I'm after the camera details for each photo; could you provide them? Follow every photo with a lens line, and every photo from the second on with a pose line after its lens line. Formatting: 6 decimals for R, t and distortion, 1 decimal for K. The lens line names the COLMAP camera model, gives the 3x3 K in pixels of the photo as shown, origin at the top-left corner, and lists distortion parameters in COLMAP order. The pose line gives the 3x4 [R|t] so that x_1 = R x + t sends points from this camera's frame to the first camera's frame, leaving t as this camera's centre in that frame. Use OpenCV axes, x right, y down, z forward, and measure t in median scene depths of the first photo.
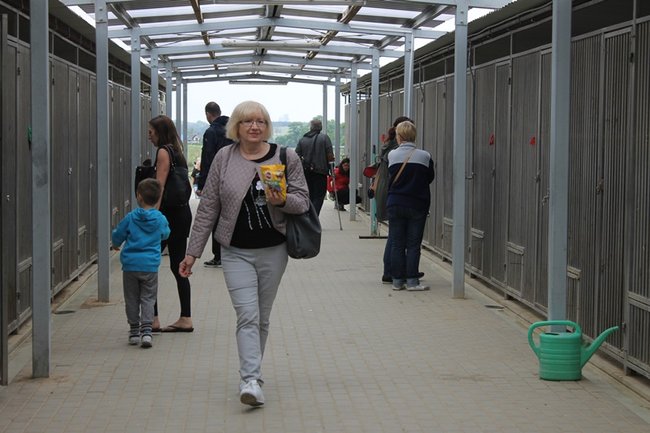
lens RADIAL K [[1051.2, 0, 325.0], [0, 1051.2, 216.5], [0, 0, 1]] dist [0.075820, 0.026131]
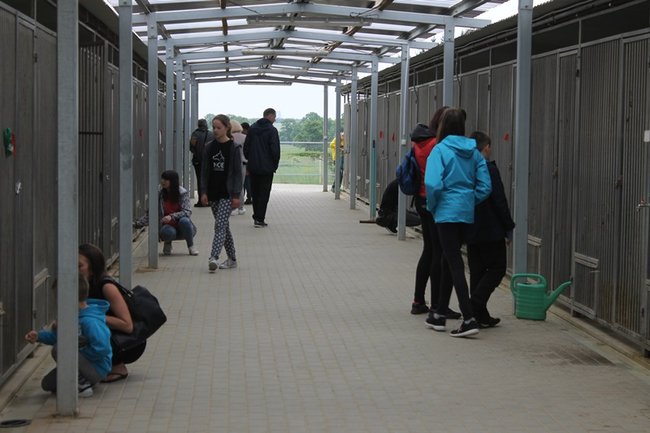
lens RADIAL K [[1040.9, 0, 325.0], [0, 1040.9, 216.5], [0, 0, 1]] dist [-0.030807, -0.023195]
pose [[0.999973, 0.003494, 0.006490, -0.013256], [-0.003518, 0.999987, 0.003810, 0.010256], [-0.006477, -0.003833, 0.999972, -0.125316]]
